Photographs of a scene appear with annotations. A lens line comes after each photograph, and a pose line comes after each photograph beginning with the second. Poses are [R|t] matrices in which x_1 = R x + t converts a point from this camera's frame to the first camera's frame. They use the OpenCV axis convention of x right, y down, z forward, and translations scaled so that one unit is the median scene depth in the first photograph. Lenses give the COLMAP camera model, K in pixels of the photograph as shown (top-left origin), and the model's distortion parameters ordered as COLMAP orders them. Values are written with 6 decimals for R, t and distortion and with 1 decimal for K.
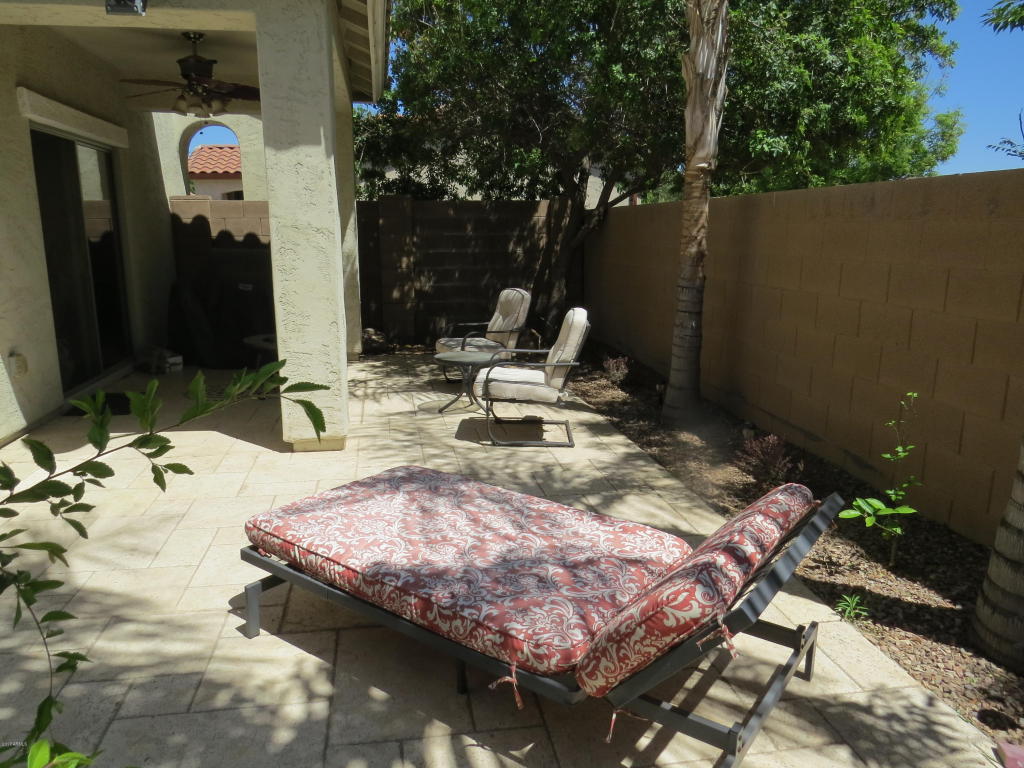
lens RADIAL K [[724.1, 0, 512.0], [0, 724.1, 384.9], [0, 0, 1]] dist [-0.031500, 0.013273]
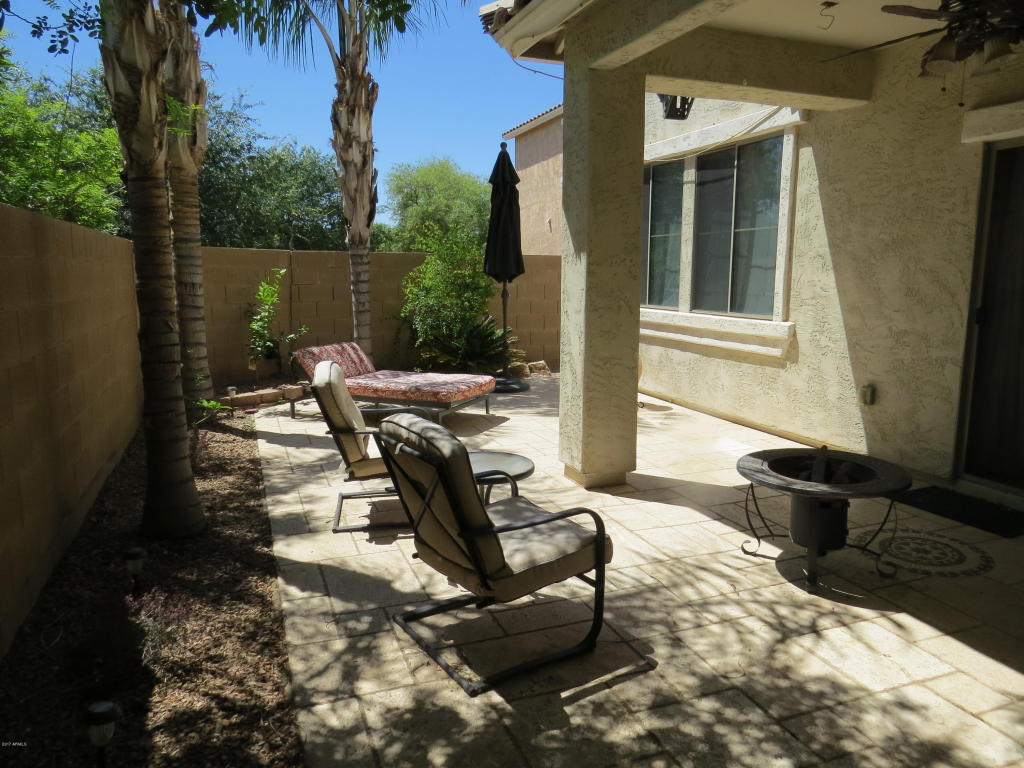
lens RADIAL K [[724.1, 0, 511.6], [0, 724.1, 386.8], [0, 0, 1]] dist [-0.031500, 0.013273]
pose [[-0.982171, 0.022982, -0.186578, 0.036046], [-0.046906, 0.931146, 0.361616, -0.388002], [0.182042, 0.363921, -0.913467, 1.800928]]
